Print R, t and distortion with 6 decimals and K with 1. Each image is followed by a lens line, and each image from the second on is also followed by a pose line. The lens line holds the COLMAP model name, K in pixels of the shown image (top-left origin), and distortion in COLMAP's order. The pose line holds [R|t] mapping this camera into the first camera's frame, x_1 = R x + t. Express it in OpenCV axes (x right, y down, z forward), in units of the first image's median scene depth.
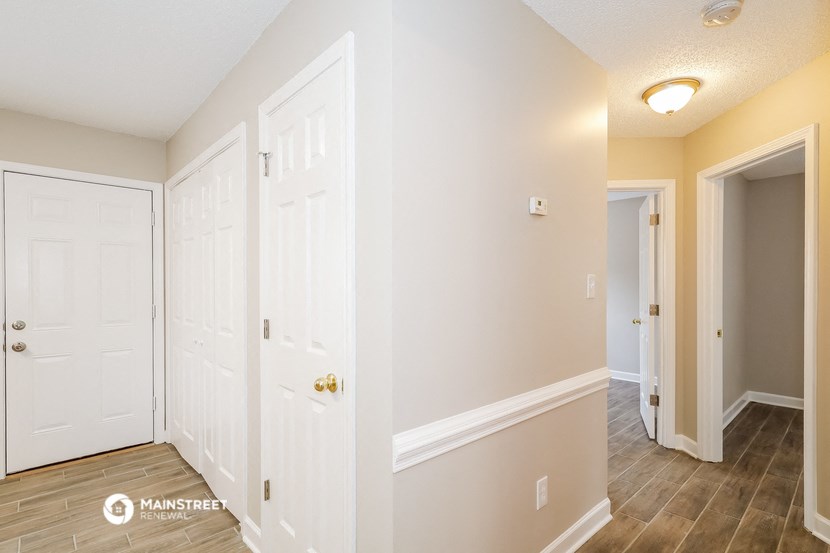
lens RADIAL K [[401.3, 0, 408.0], [0, 401.3, 285.4], [0, 0, 1]] dist [0.003631, 0.000423]
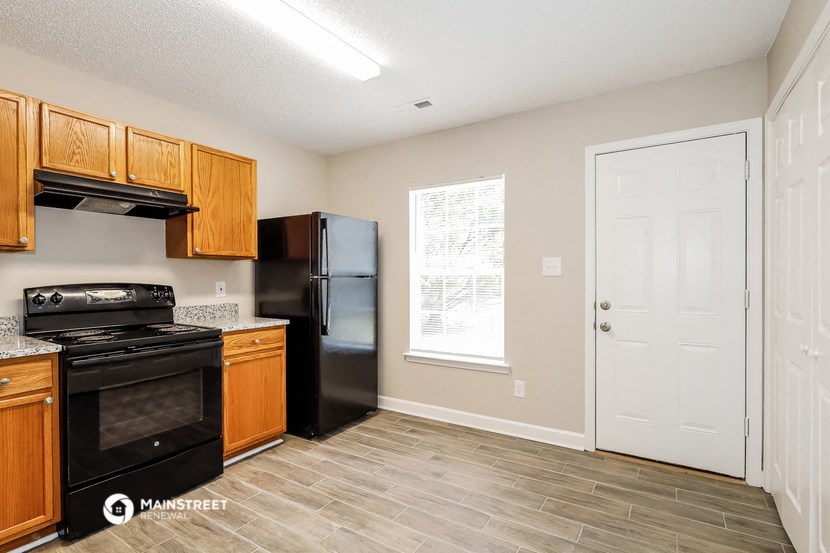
lens RADIAL K [[417.6, 0, 426.8], [0, 417.6, 280.9], [0, 0, 1]] dist [-0.012760, 0.000112]
pose [[0.284305, 0.008386, -0.958697, -0.099109], [-0.001663, 0.999965, 0.008254, 0.030435], [0.958732, -0.000753, 0.284309, 0.276205]]
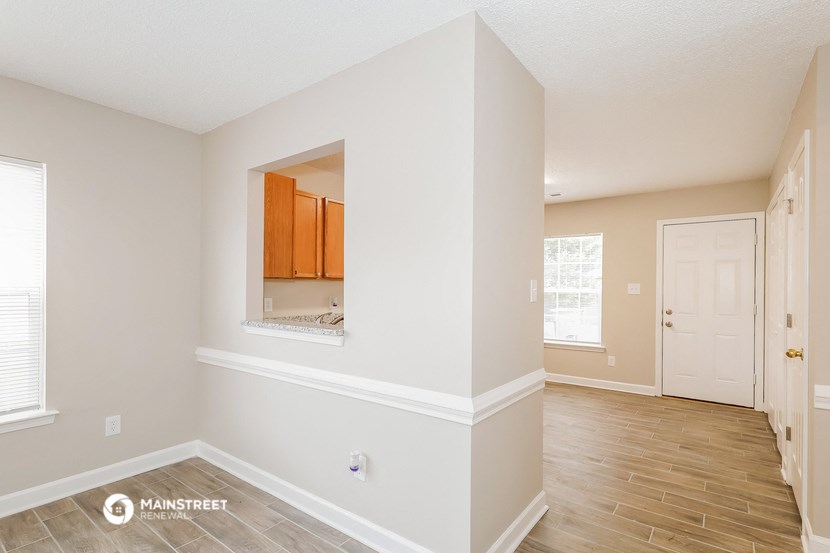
lens RADIAL K [[401.3, 0, 408.0], [0, 401.3, 285.4], [0, 0, 1]] dist [0.003631, 0.000423]
pose [[0.152891, 0.001827, -0.988241, 0.572461], [-0.013161, 0.999913, -0.000187, 0.000019], [0.988155, 0.013035, 0.152901, -0.378763]]
